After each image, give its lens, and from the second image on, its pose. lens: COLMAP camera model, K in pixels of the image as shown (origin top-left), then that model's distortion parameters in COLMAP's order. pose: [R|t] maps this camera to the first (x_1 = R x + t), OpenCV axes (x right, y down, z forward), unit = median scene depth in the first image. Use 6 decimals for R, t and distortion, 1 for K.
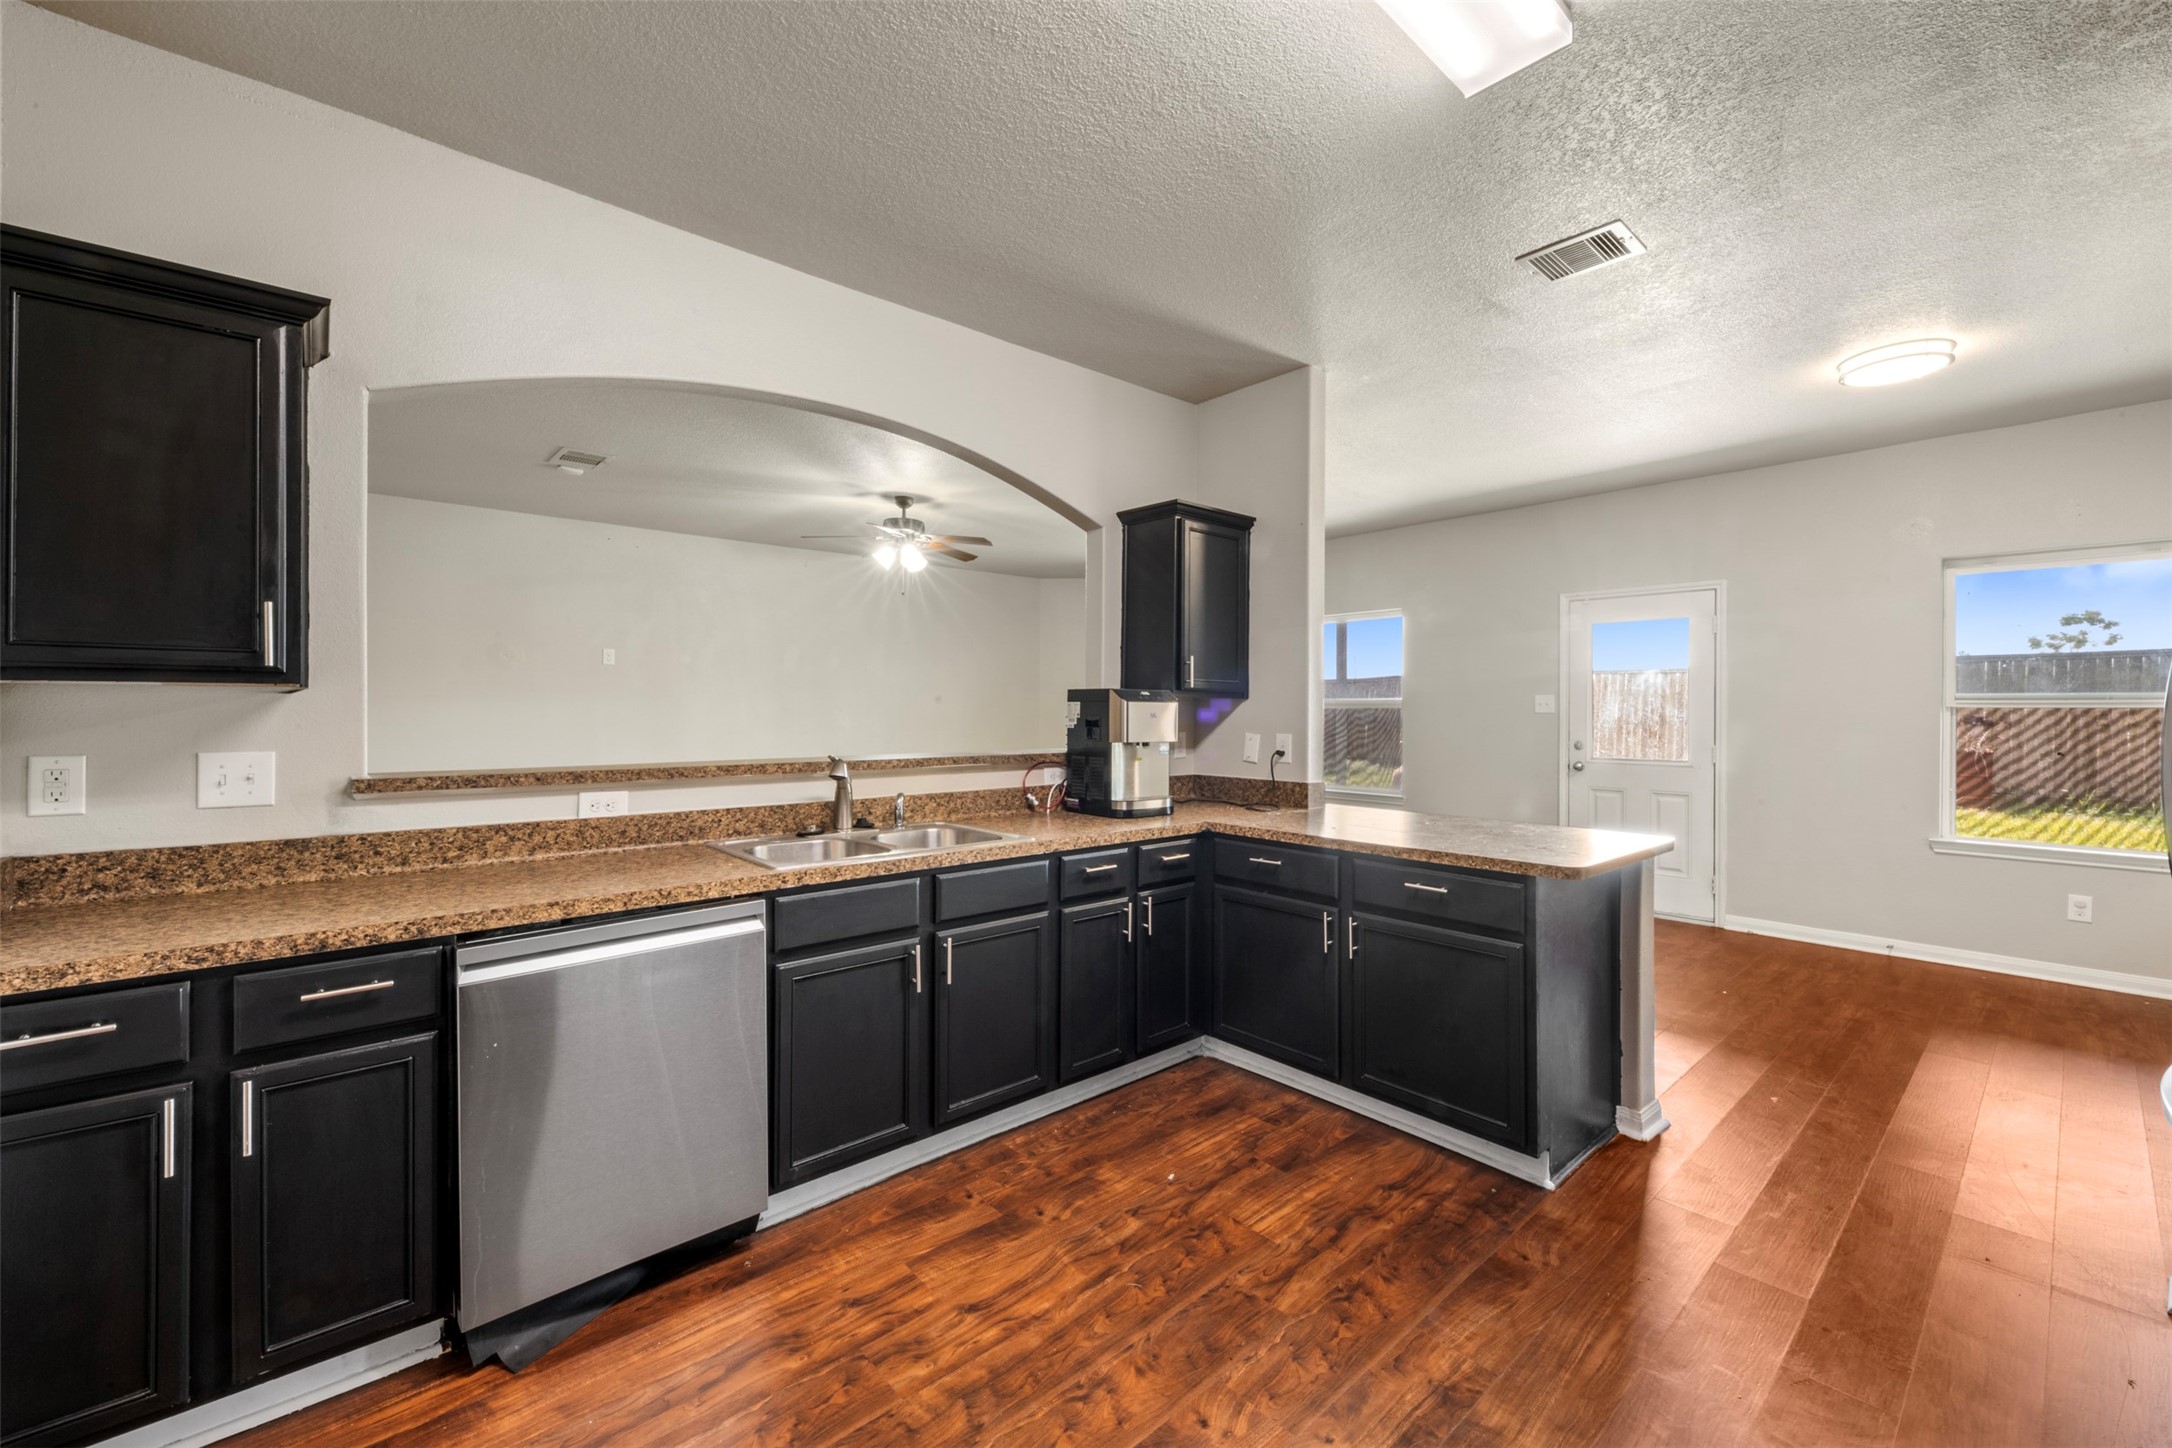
lens RADIAL K [[870.6, 0, 1081.5], [0, 870.6, 711.9], [0, 0, 1]] dist [0.020686, 0.000012]
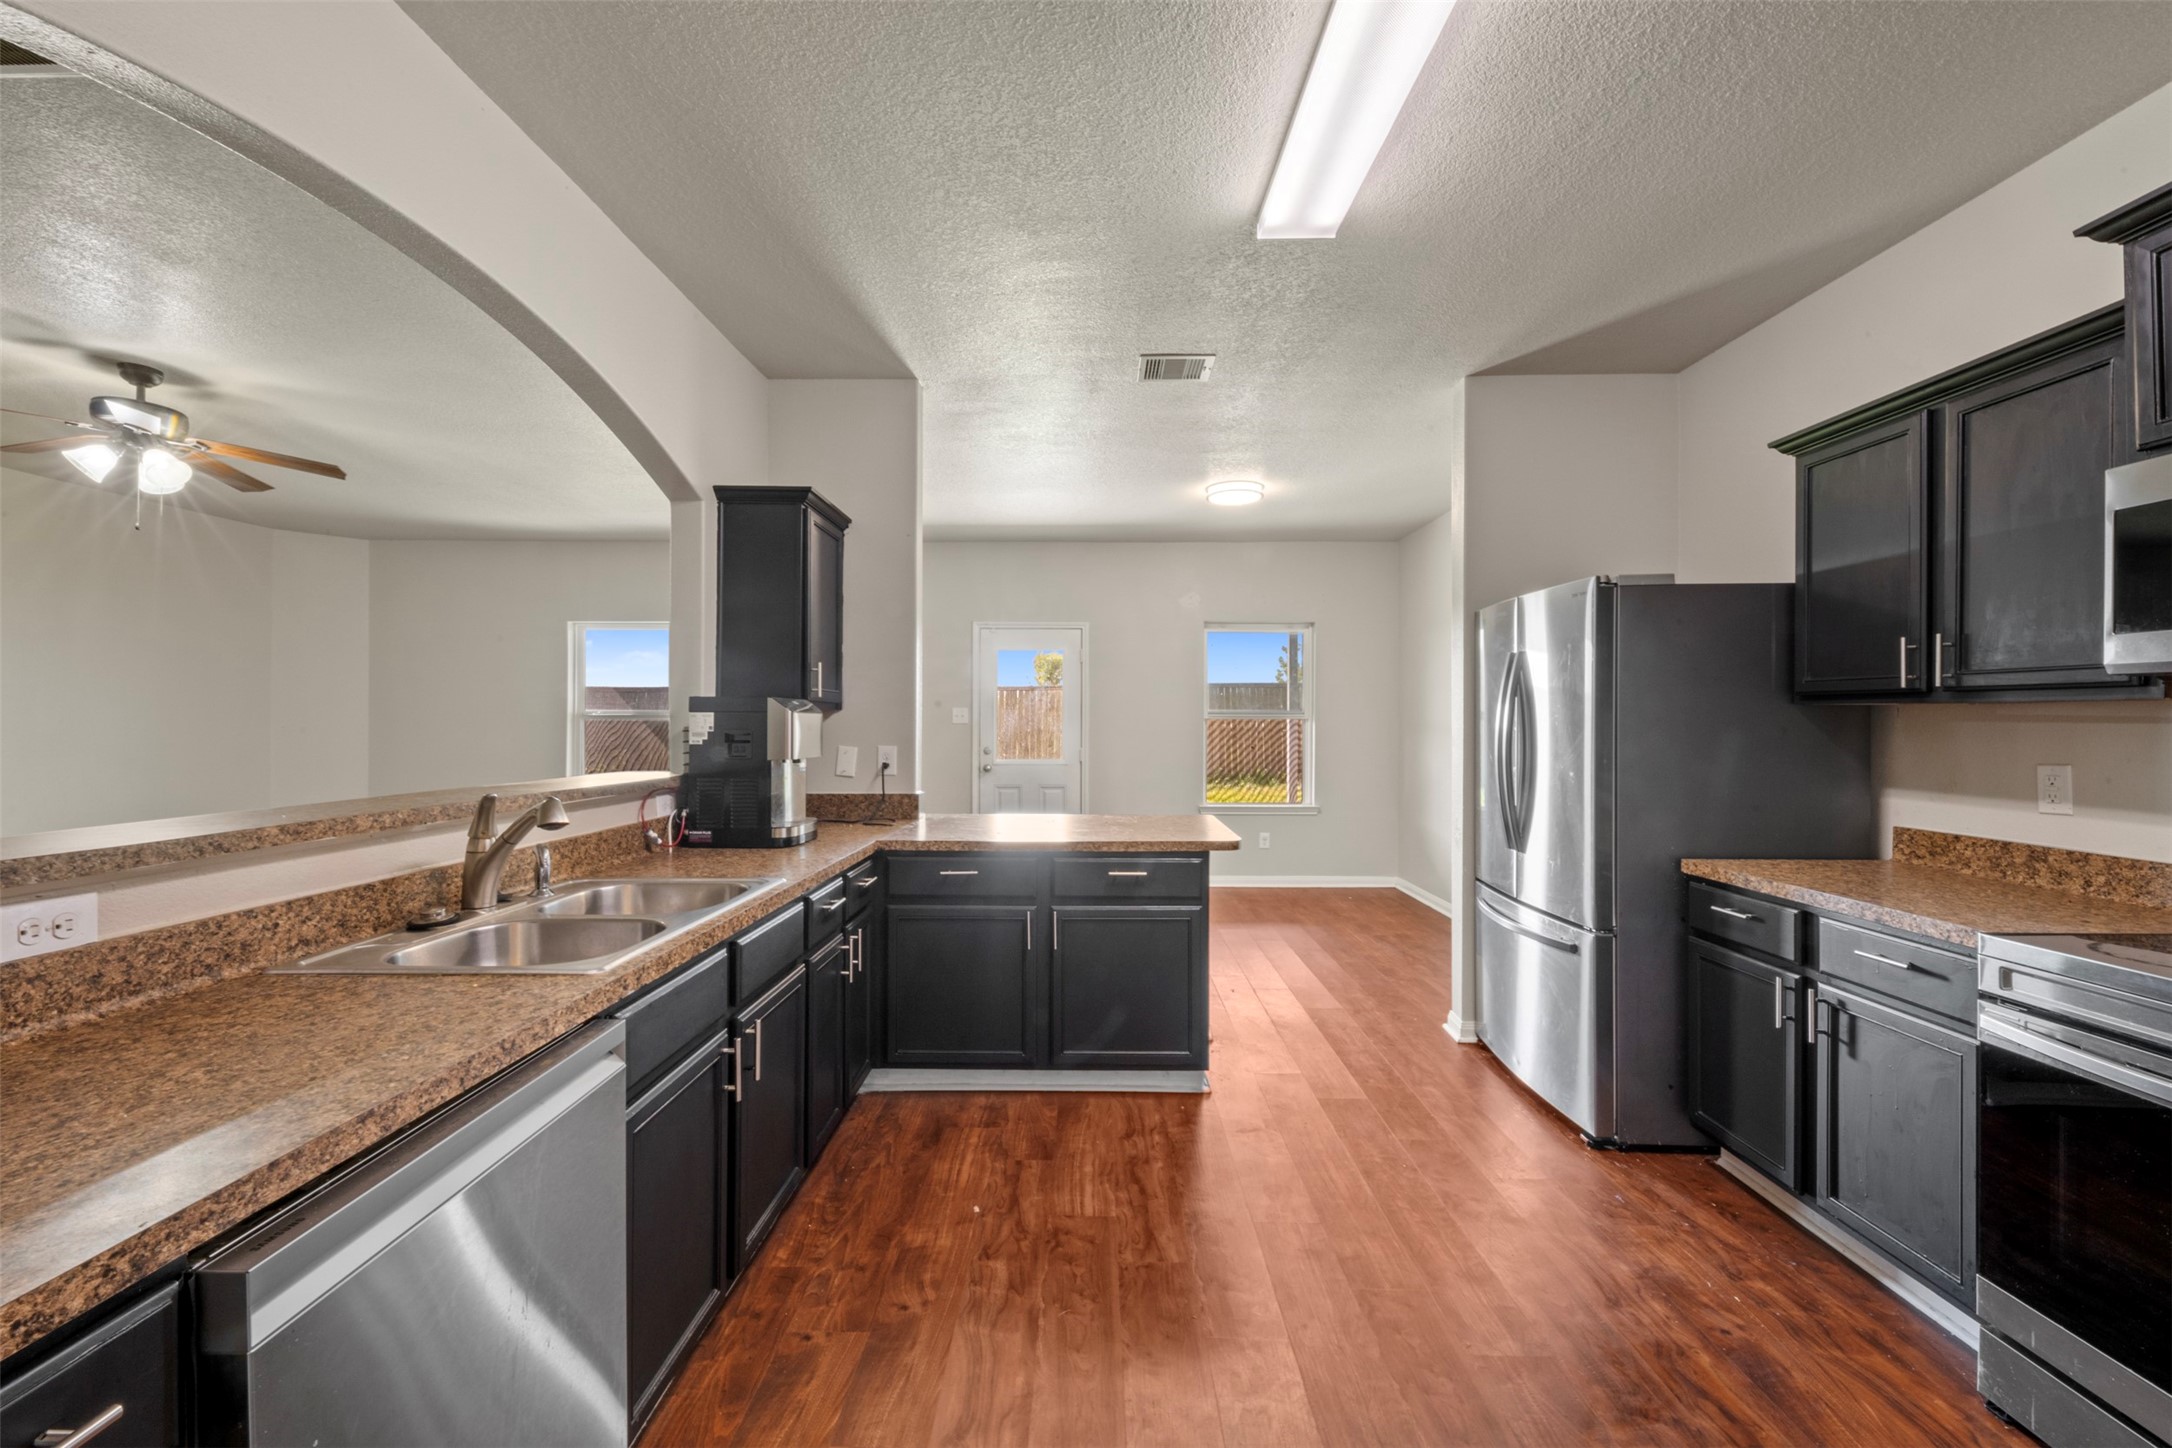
lens RADIAL K [[865.3, 0, 1086.0], [0, 865.3, 724.0], [0, 0, 1]] dist [0.020493, -0.007666]
pose [[0.668502, -0.003994, 0.743700, -0.472619], [0.002731, 0.999992, 0.002915, -0.002013], [-0.743706, 0.000082, 0.668507, 0.248350]]
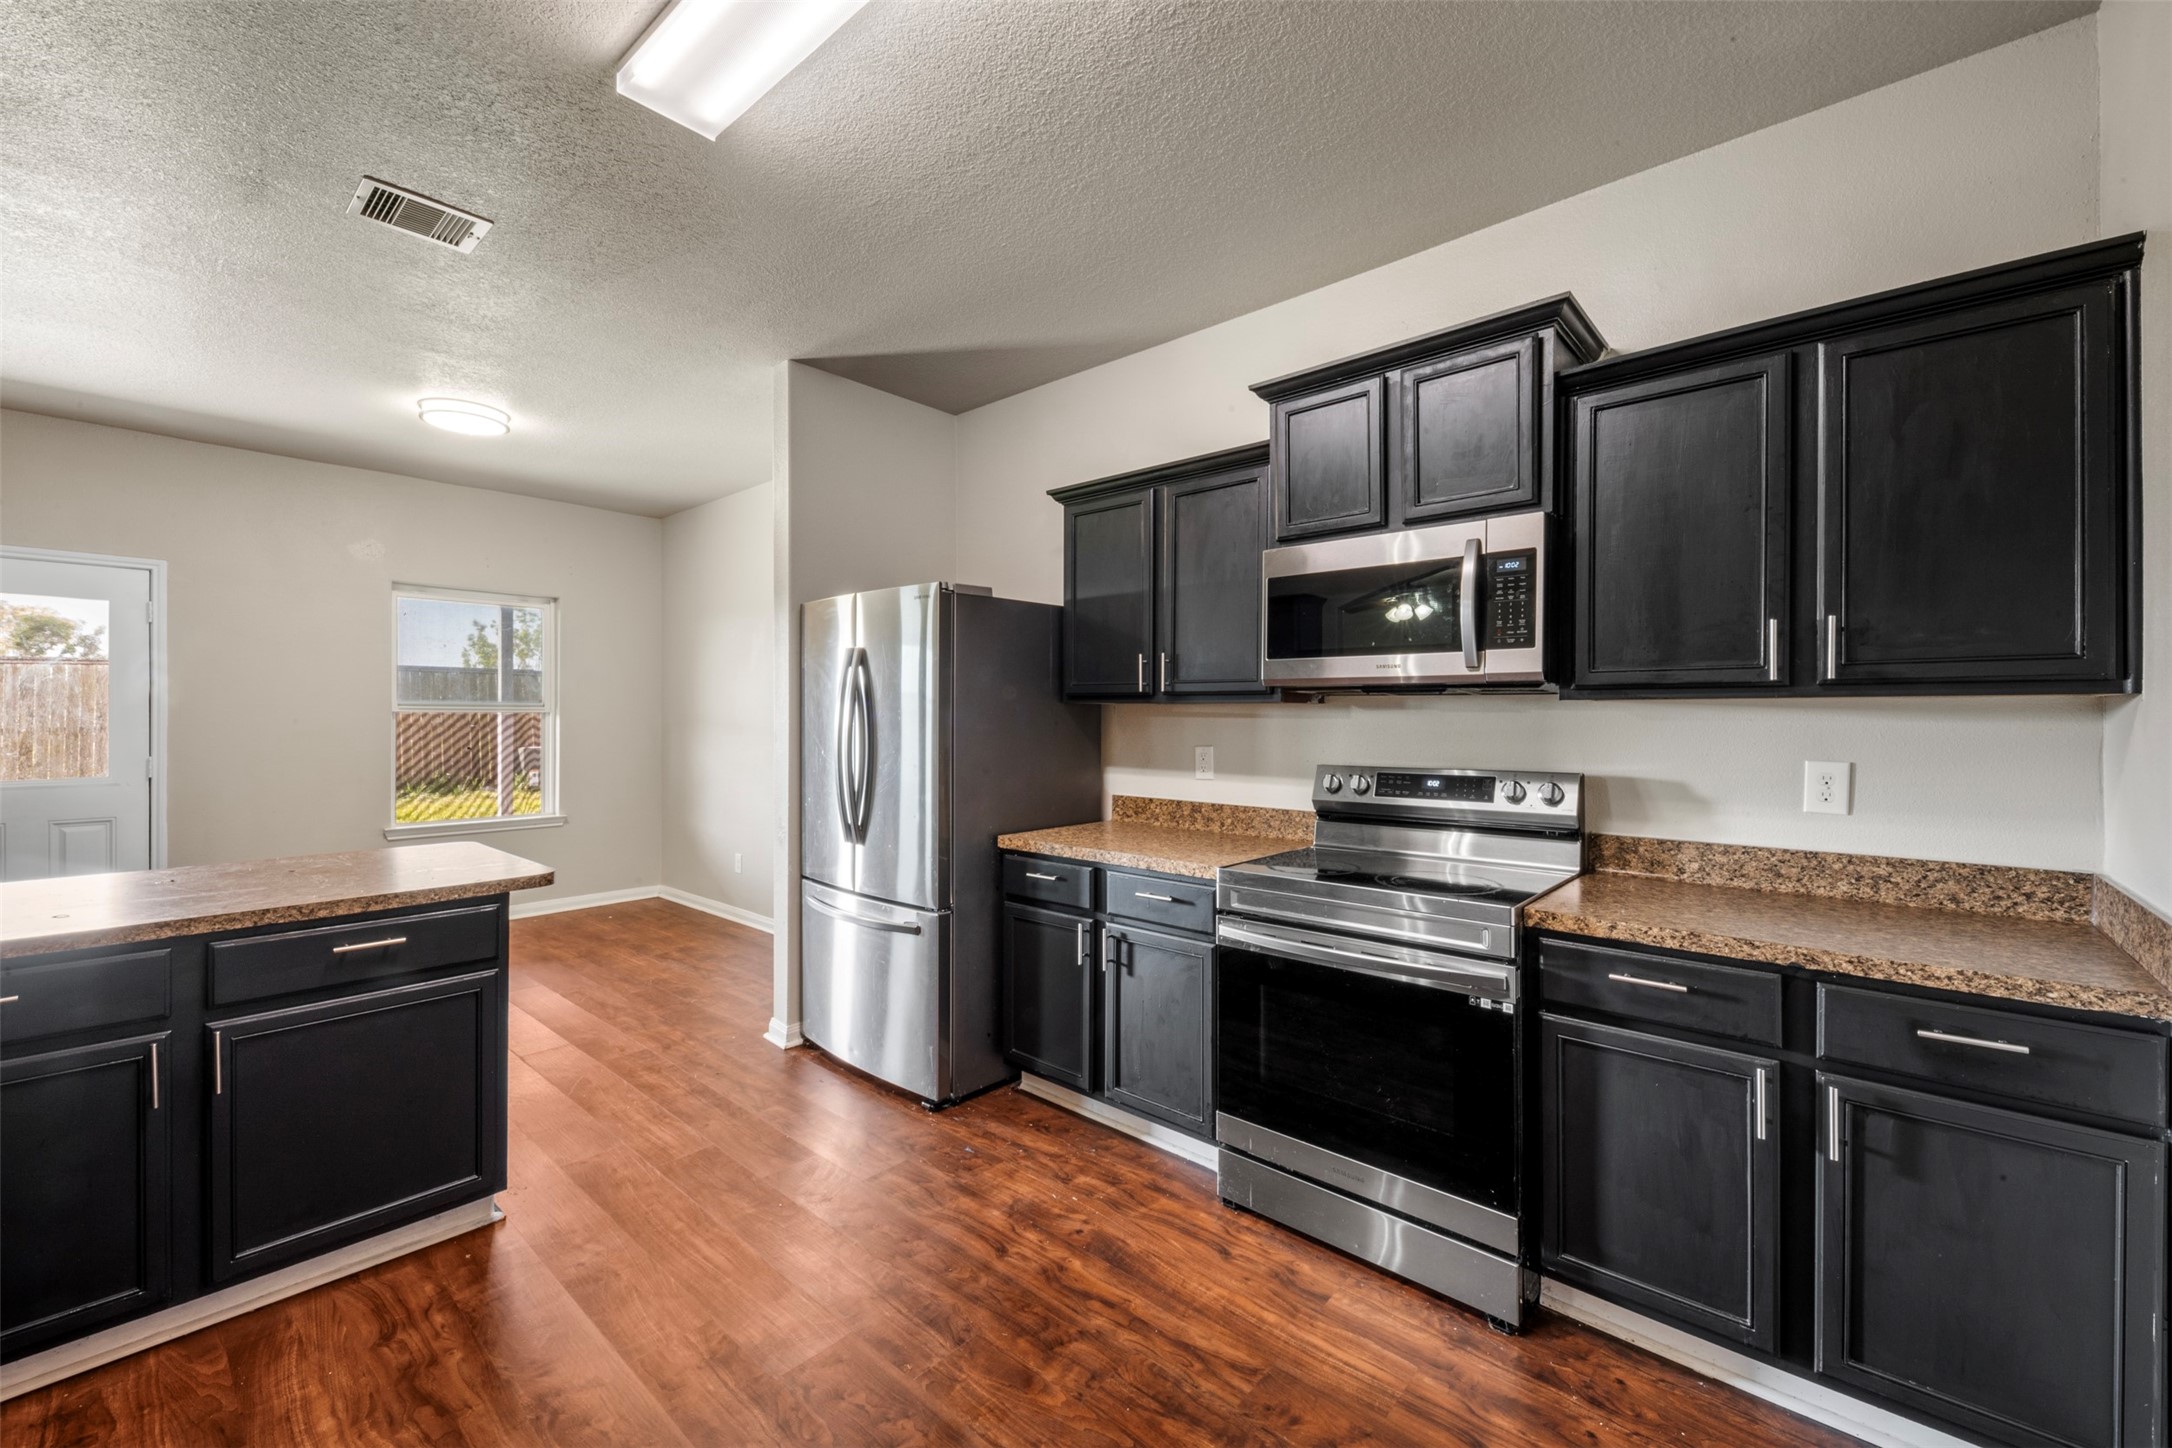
lens RADIAL K [[865.3, 0, 1086.0], [0, 865.3, 724.0], [0, 0, 1]] dist [0.020493, -0.007666]
pose [[-0.121178, -0.011847, 0.992560, -0.426403], [0.000943, 0.999927, 0.012050, -0.004403], [-0.992630, 0.002396, -0.121158, 0.430561]]
